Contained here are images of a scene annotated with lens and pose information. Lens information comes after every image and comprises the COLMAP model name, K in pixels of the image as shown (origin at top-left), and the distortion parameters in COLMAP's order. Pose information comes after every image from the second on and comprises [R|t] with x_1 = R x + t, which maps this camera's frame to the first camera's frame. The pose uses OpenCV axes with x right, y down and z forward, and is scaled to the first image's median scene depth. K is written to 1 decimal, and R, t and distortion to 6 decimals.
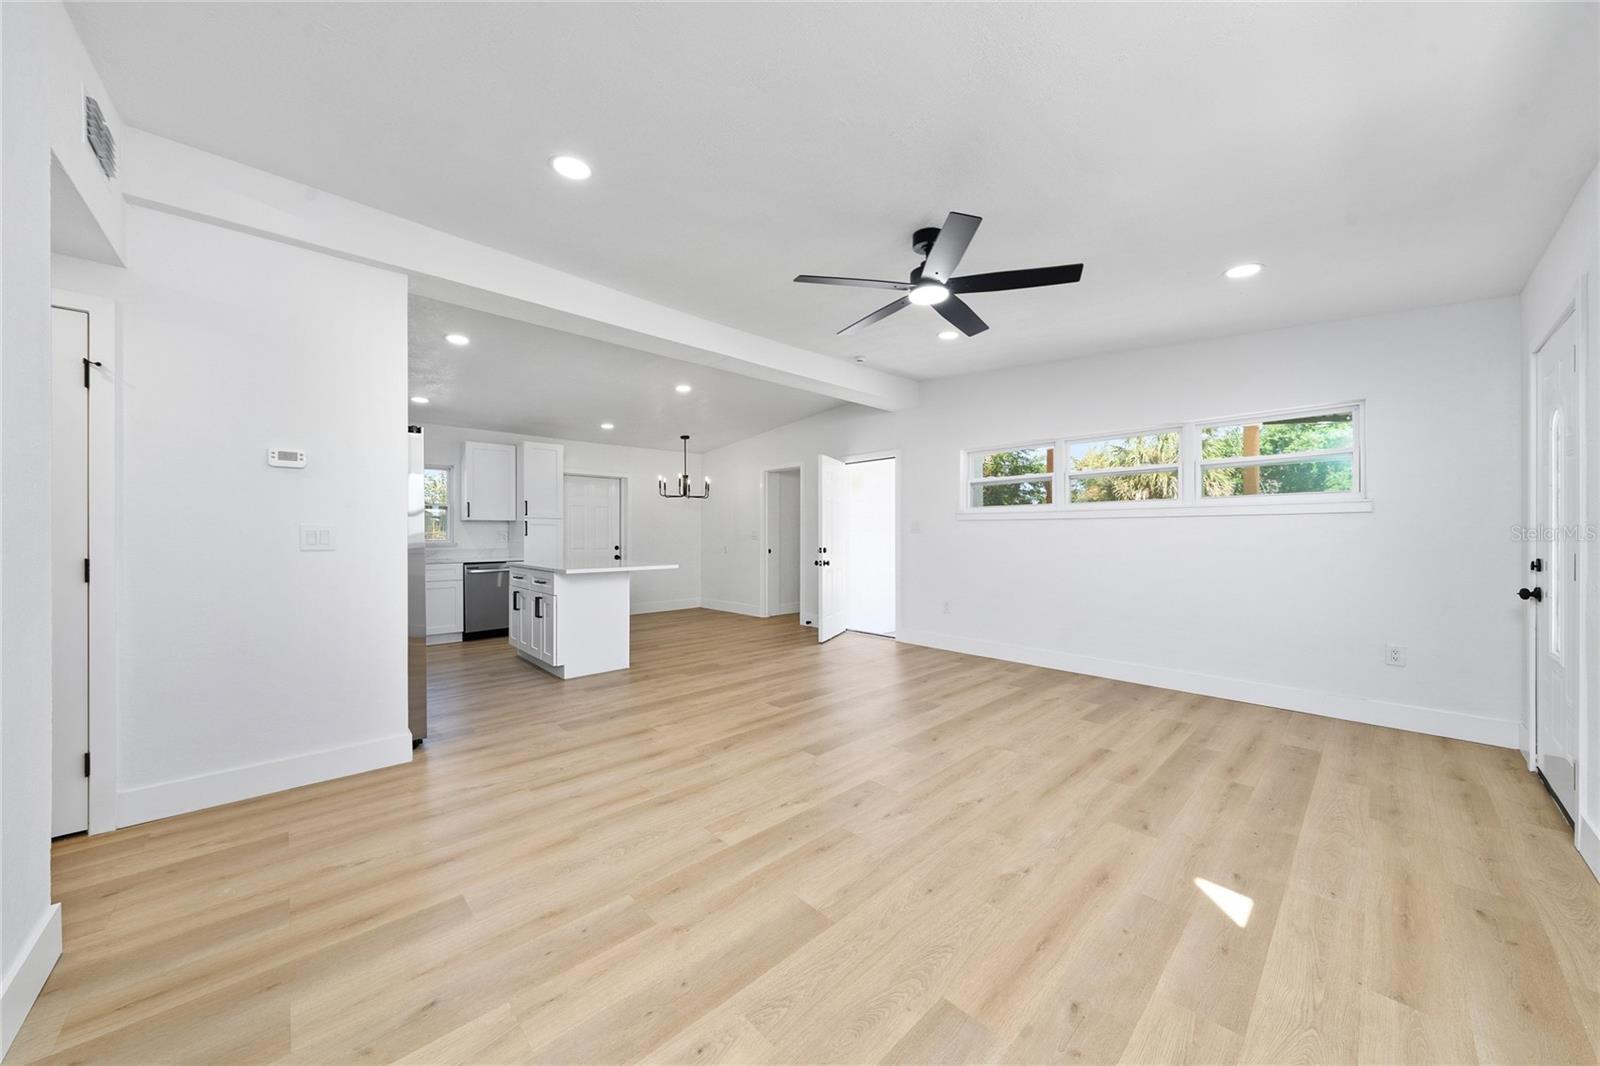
lens RADIAL K [[550.5, 0, 800.0], [0, 550.5, 533.0], [0, 0, 1]] dist [-0.002223, -0.000238]
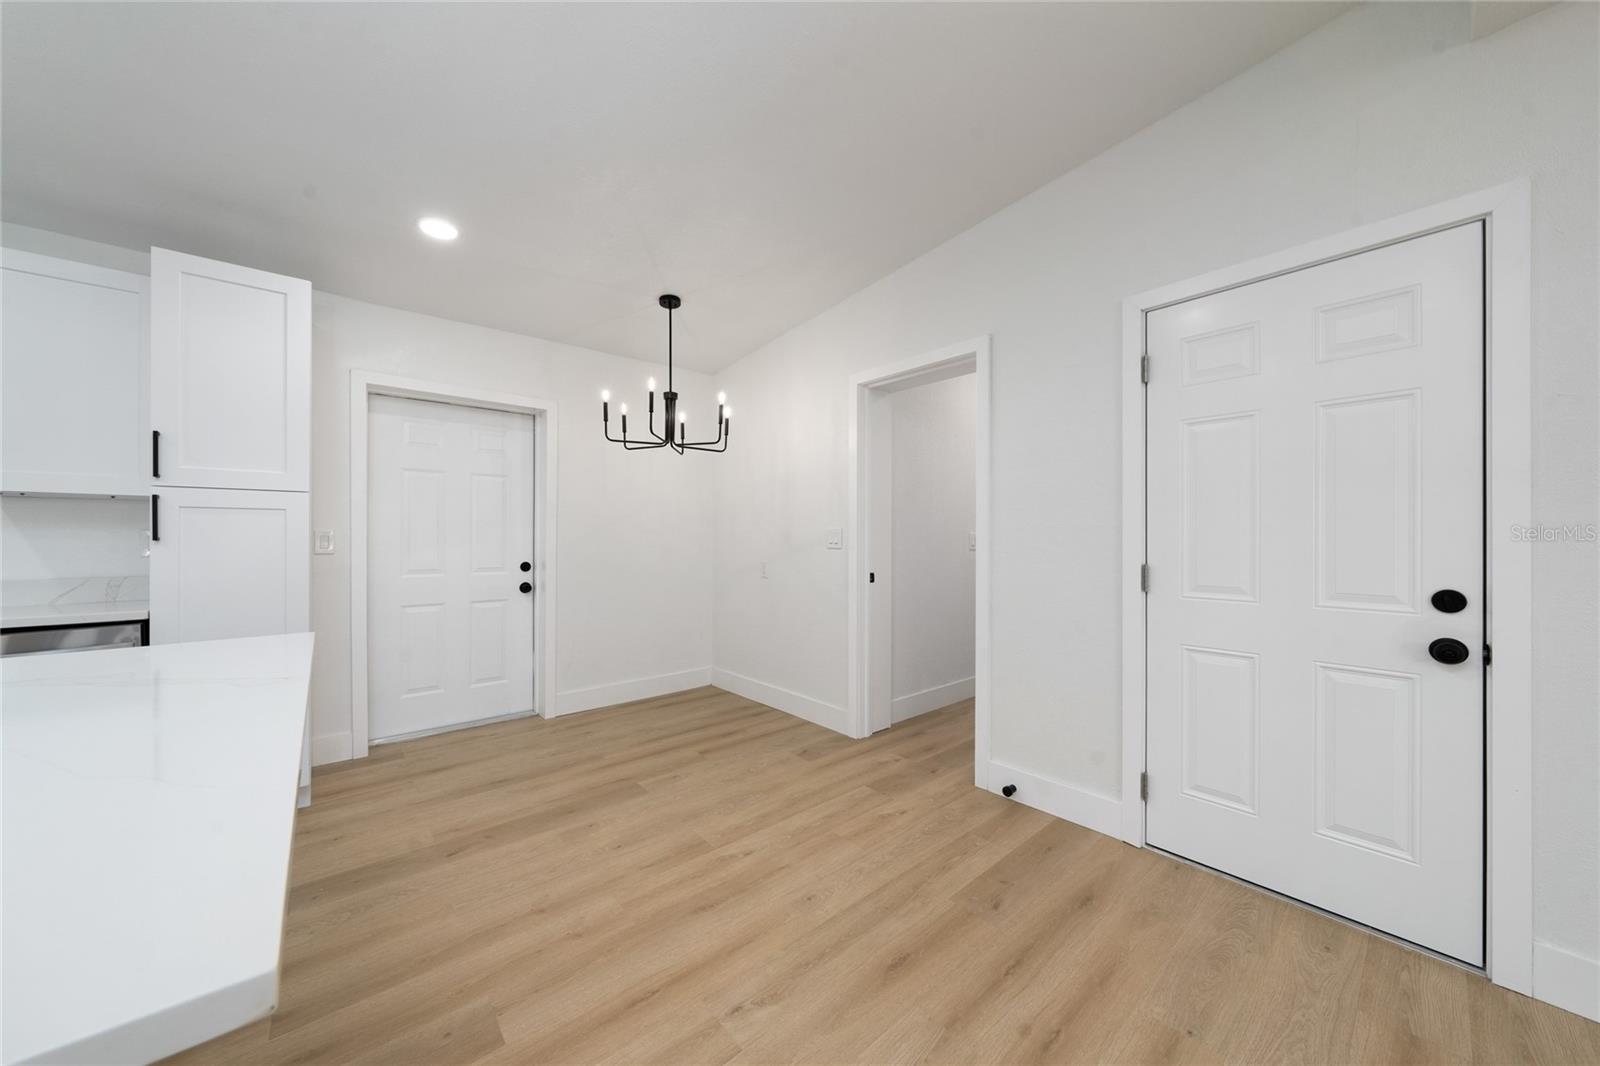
lens RADIAL K [[552.3, 0, 798.2], [0, 552.3, 537.5], [0, 0, 1]] dist [-0.002281, -0.000204]
pose [[0.999094, -0.000077, -0.042553, -0.197474], [0.000244, 0.999992, 0.003915, 0.001848], [0.042552, -0.003922, 0.999087, 1.223294]]
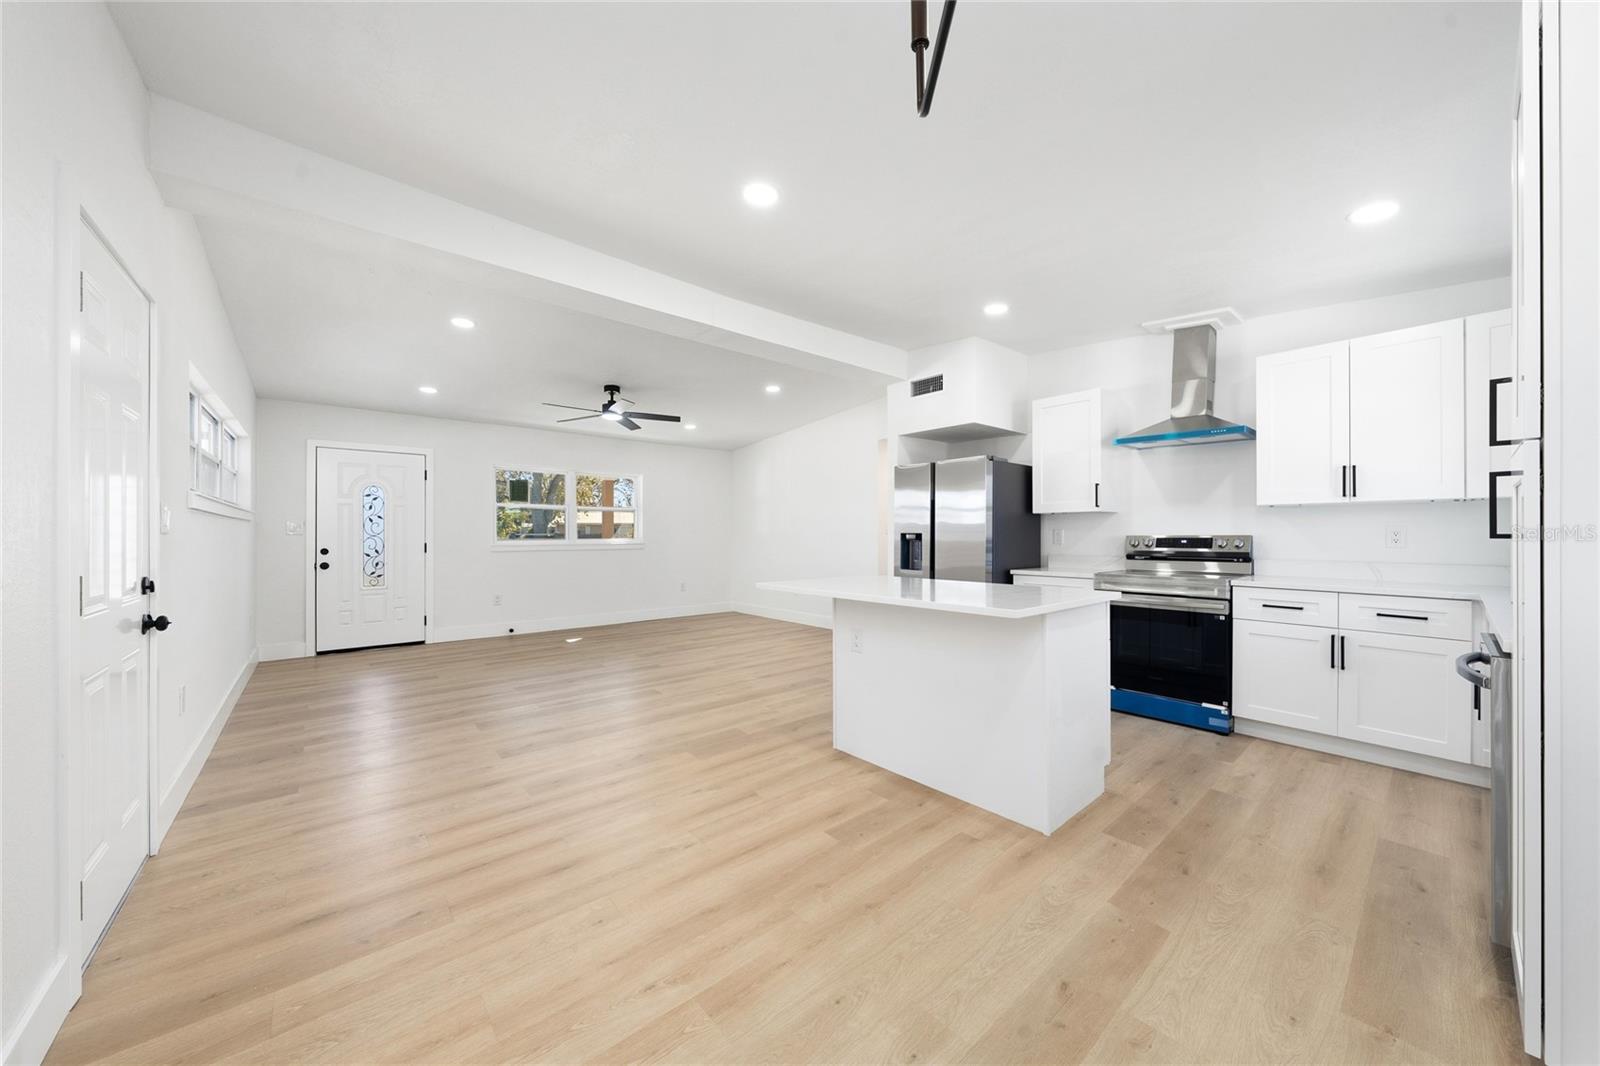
lens RADIAL K [[561.5, 0, 784.3], [0, 561.5, 532.5], [0, 0, 1]] dist [-0.000628, -0.000039]
pose [[-0.997171, 0.004516, 0.075036, -0.400567], [0.004157, 0.999979, -0.004942, 0.001283], [-0.075057, -0.004616, -0.997169, 2.174222]]
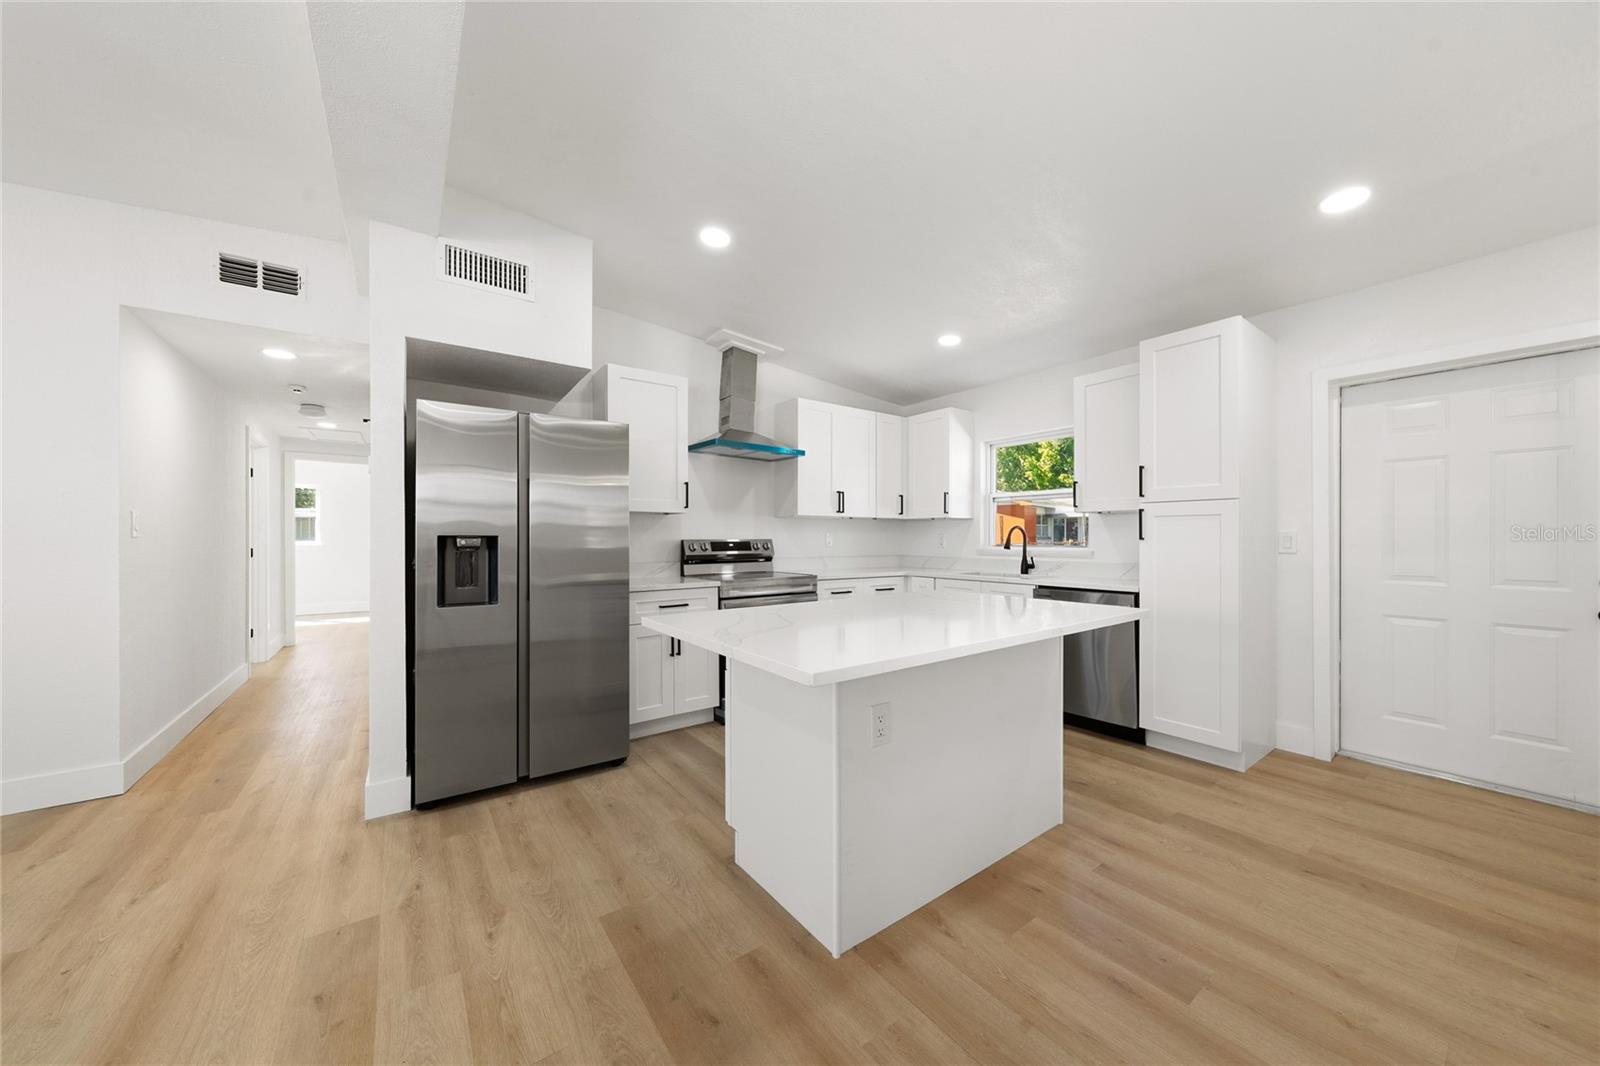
lens RADIAL K [[552.3, 0, 798.2], [0, 552.3, 537.5], [0, 0, 1]] dist [-0.002281, -0.000204]
pose [[-0.125490, 0.000361, -0.992095, 0.012799], [0.003934, 0.999992, -0.000134, 0.001565], [0.992087, -0.003920, -0.125490, 1.345360]]
